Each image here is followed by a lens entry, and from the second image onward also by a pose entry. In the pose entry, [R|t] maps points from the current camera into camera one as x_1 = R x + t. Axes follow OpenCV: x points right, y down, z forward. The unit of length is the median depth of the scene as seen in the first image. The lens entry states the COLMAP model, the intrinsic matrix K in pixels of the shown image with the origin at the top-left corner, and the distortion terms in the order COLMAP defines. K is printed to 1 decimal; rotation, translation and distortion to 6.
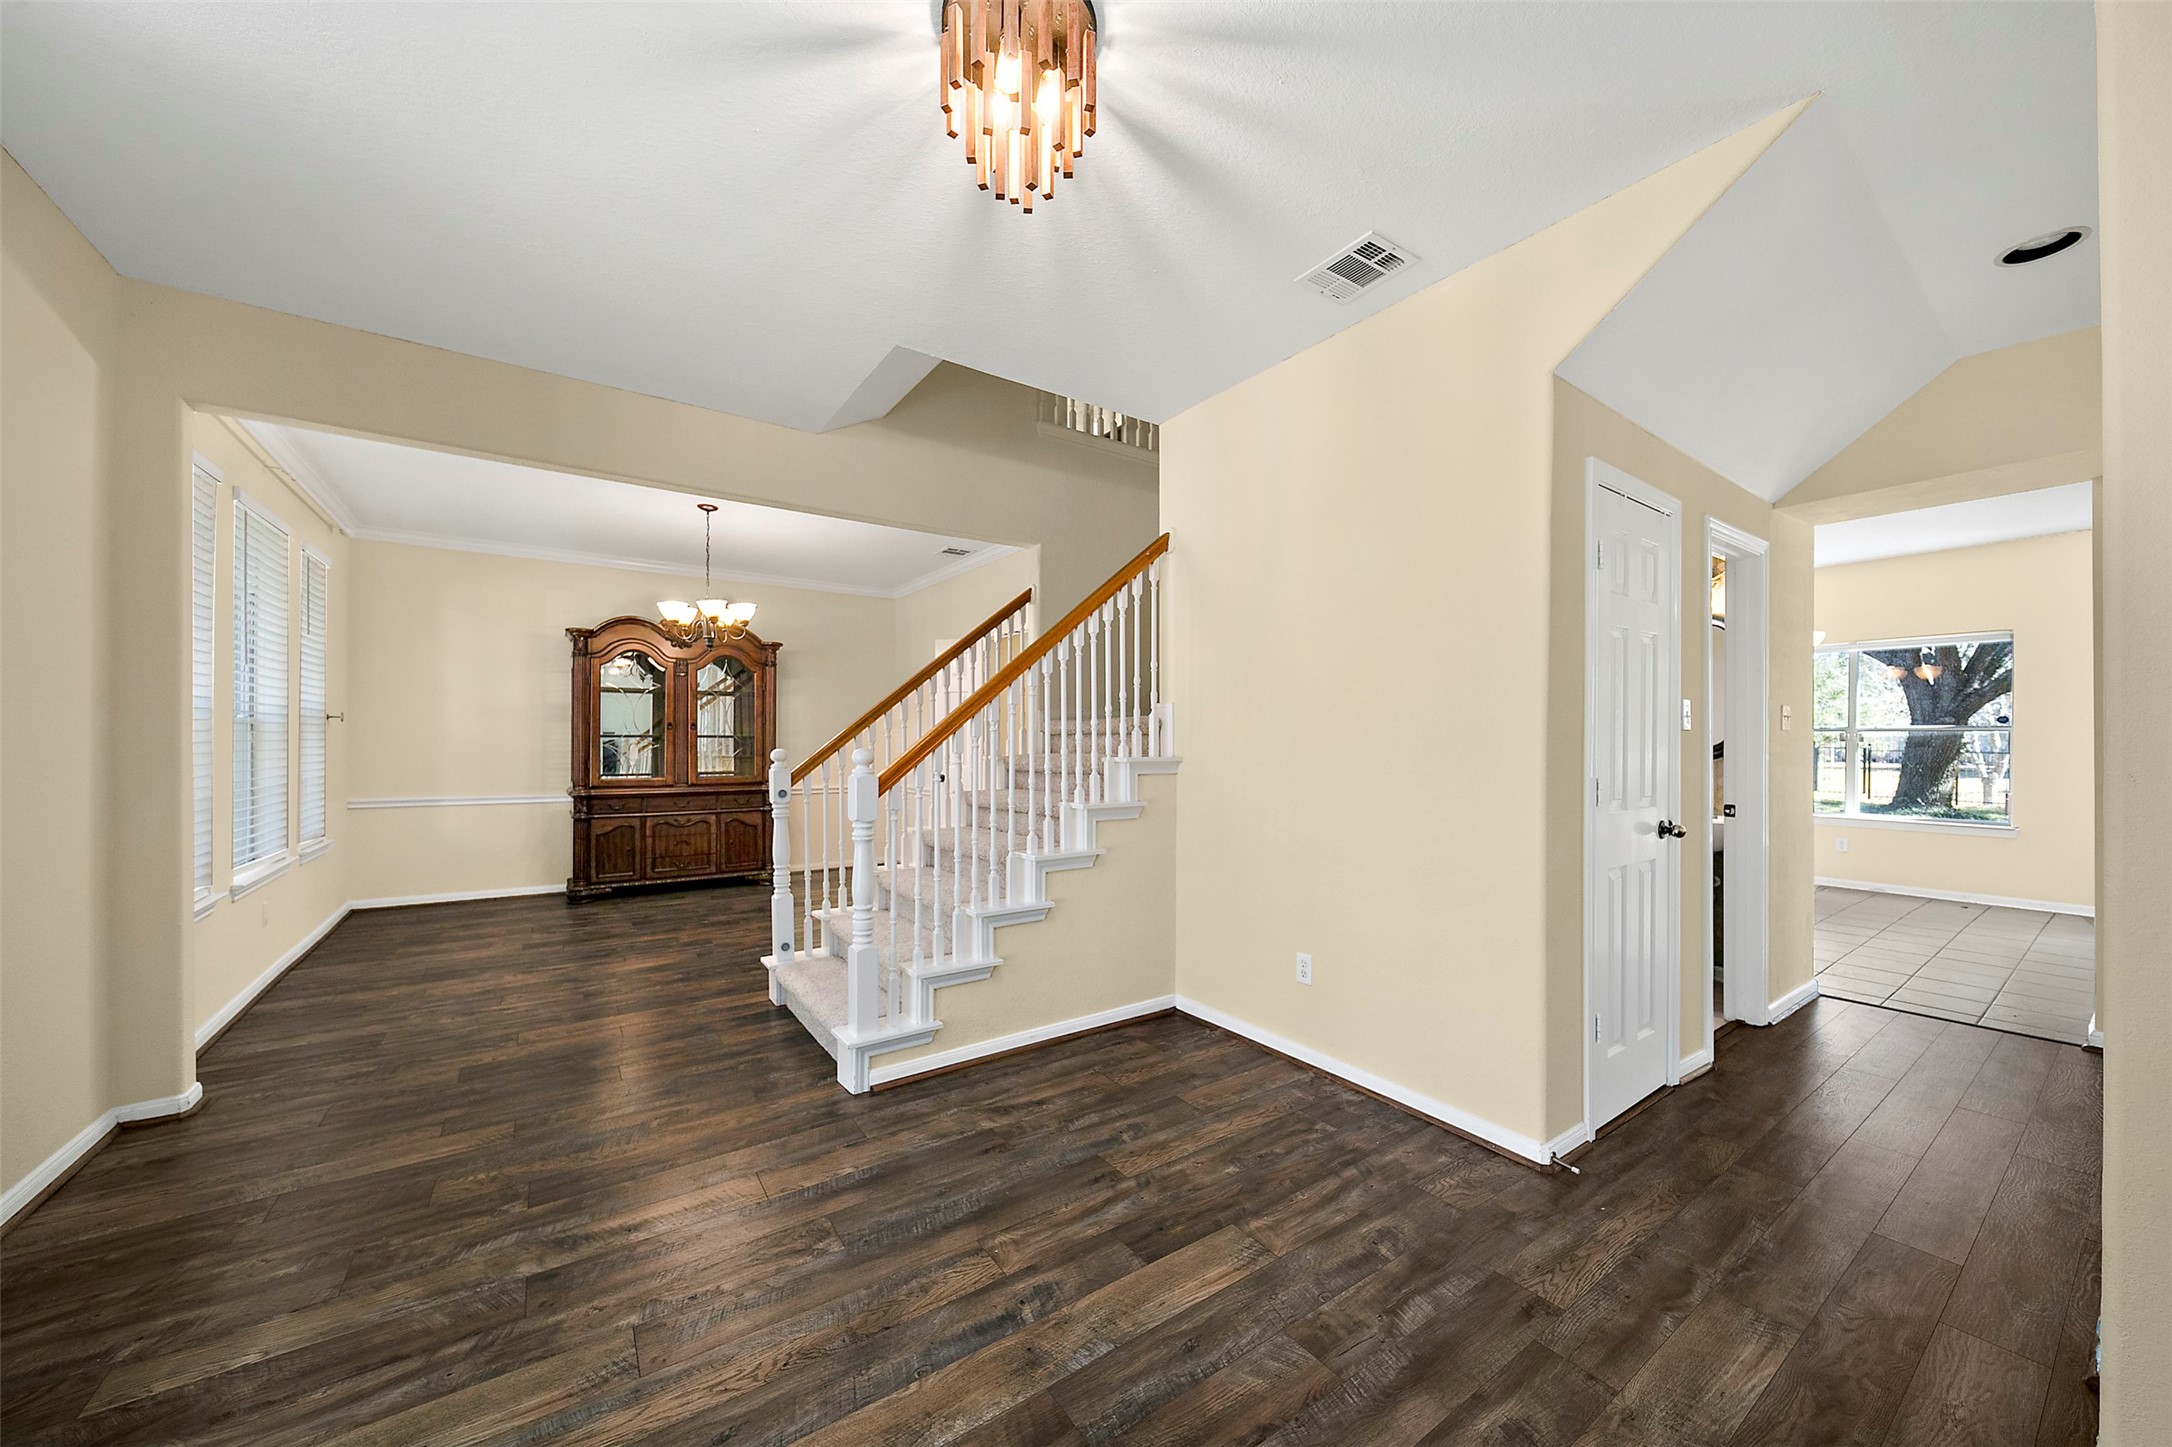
lens RADIAL K [[771.7, 0, 1077.1], [0, 771.7, 726.5], [0, 0, 1]] dist [-0.003091, -0.001075]
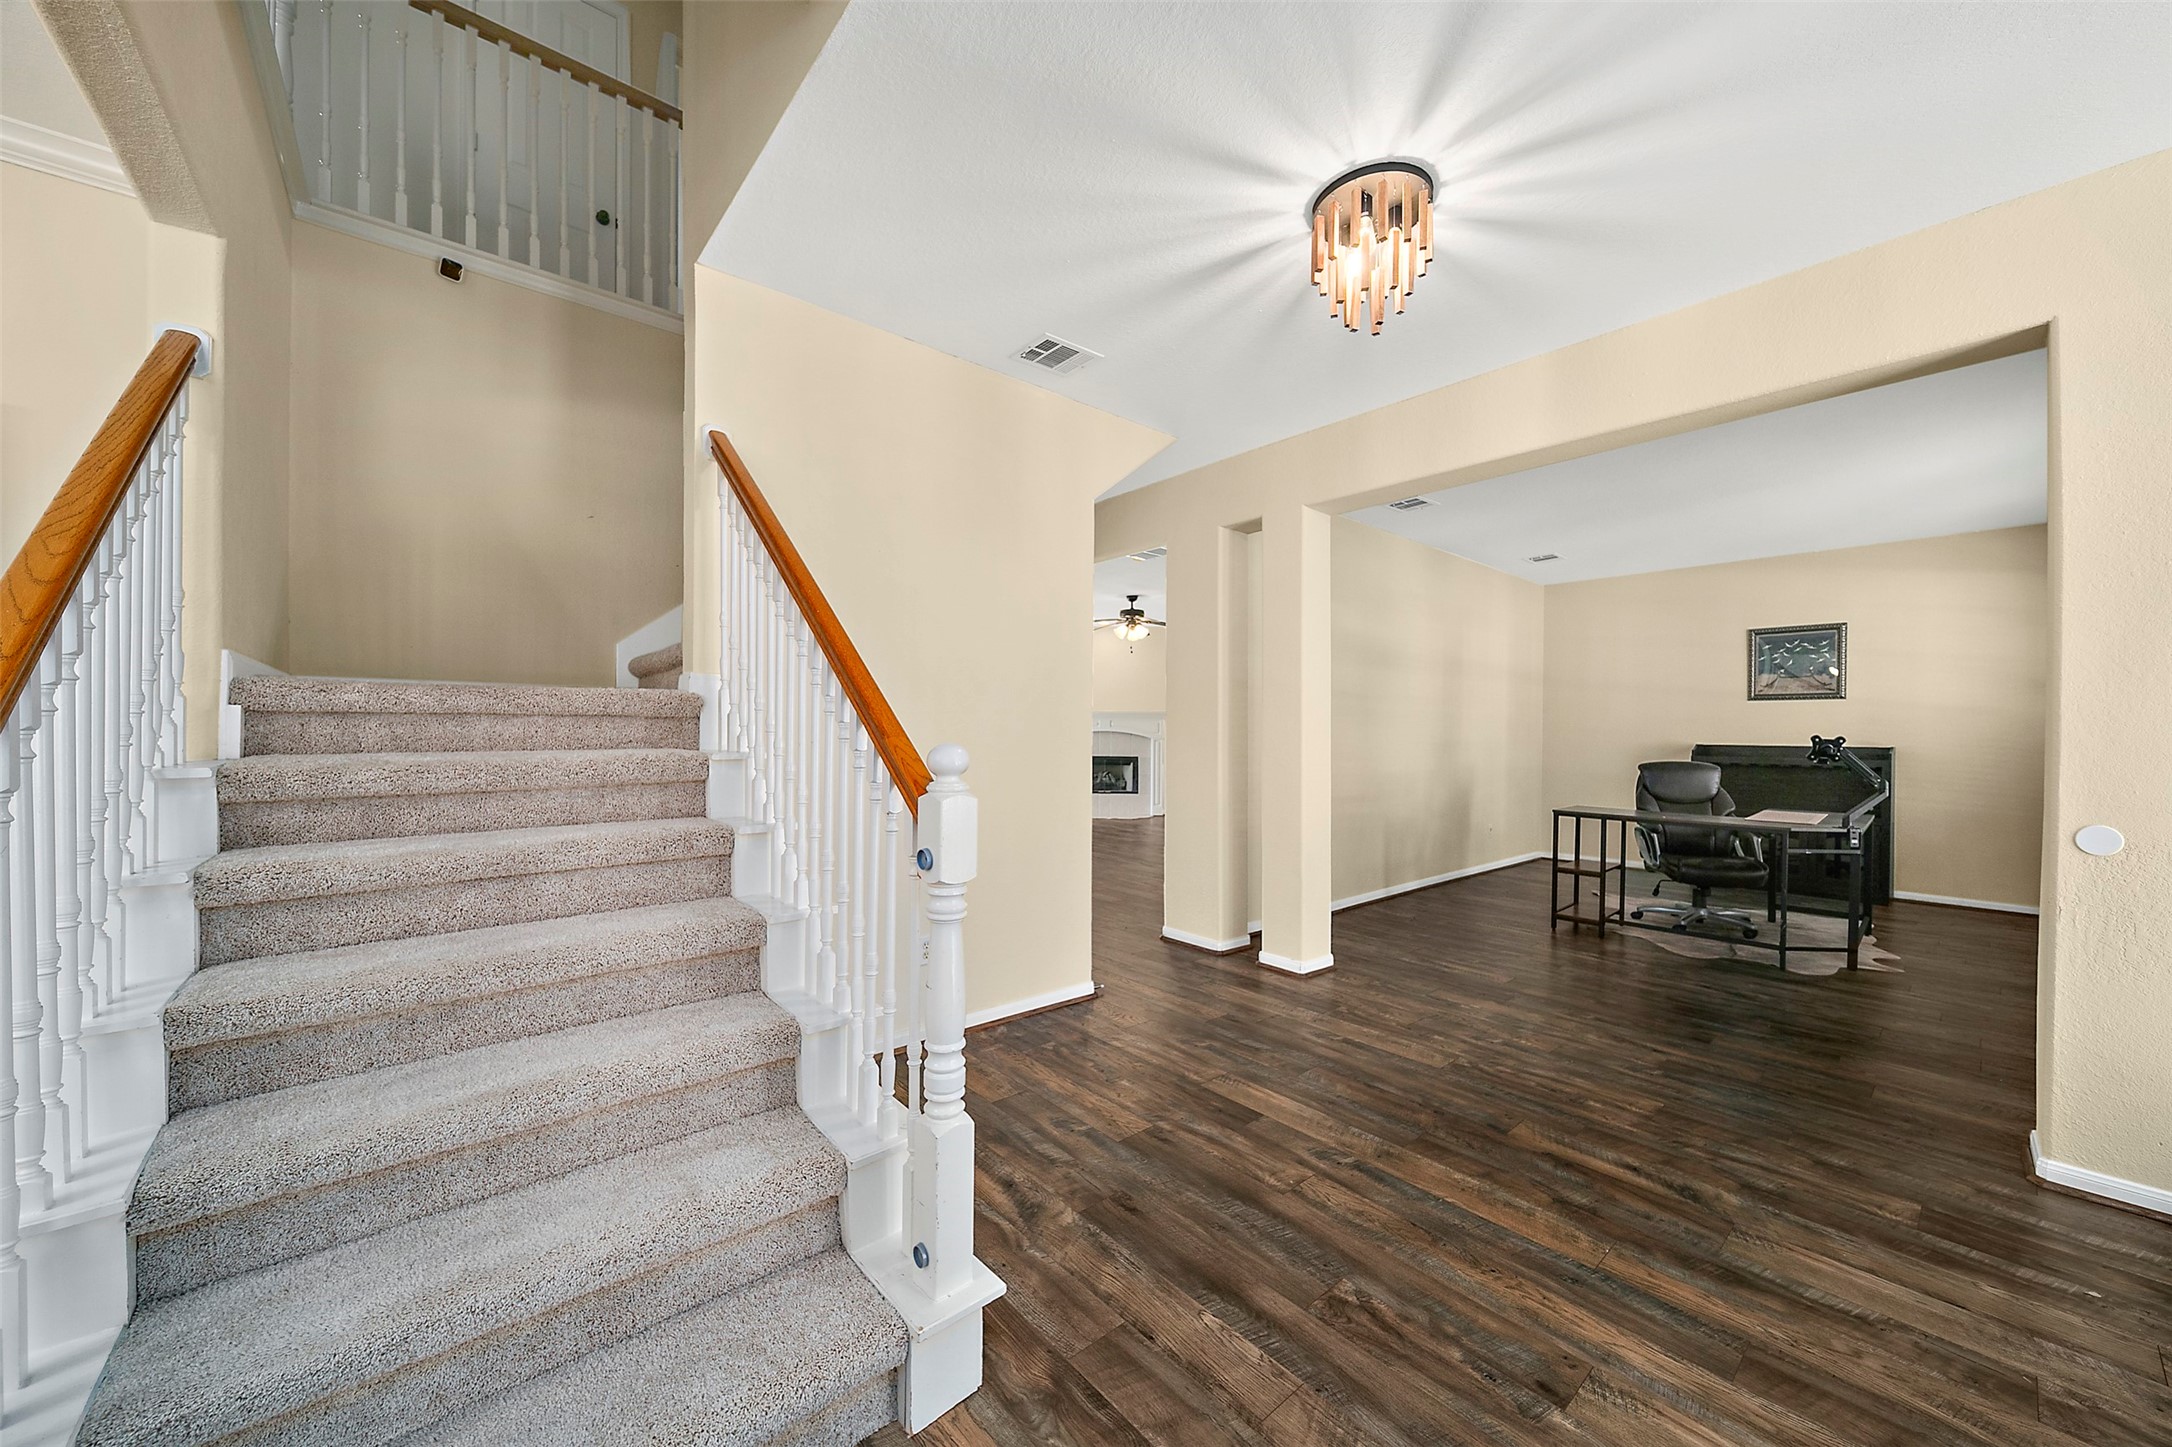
lens RADIAL K [[771.7, 0, 1085.6], [0, 771.7, 741.1], [0, 0, 1]] dist [-0.003091, -0.001075]
pose [[-0.096883, -0.018870, 0.995117, -1.167410], [-0.021338, 0.999630, 0.016879, 0.015707], [-0.995067, -0.019598, -0.097250, 1.389643]]
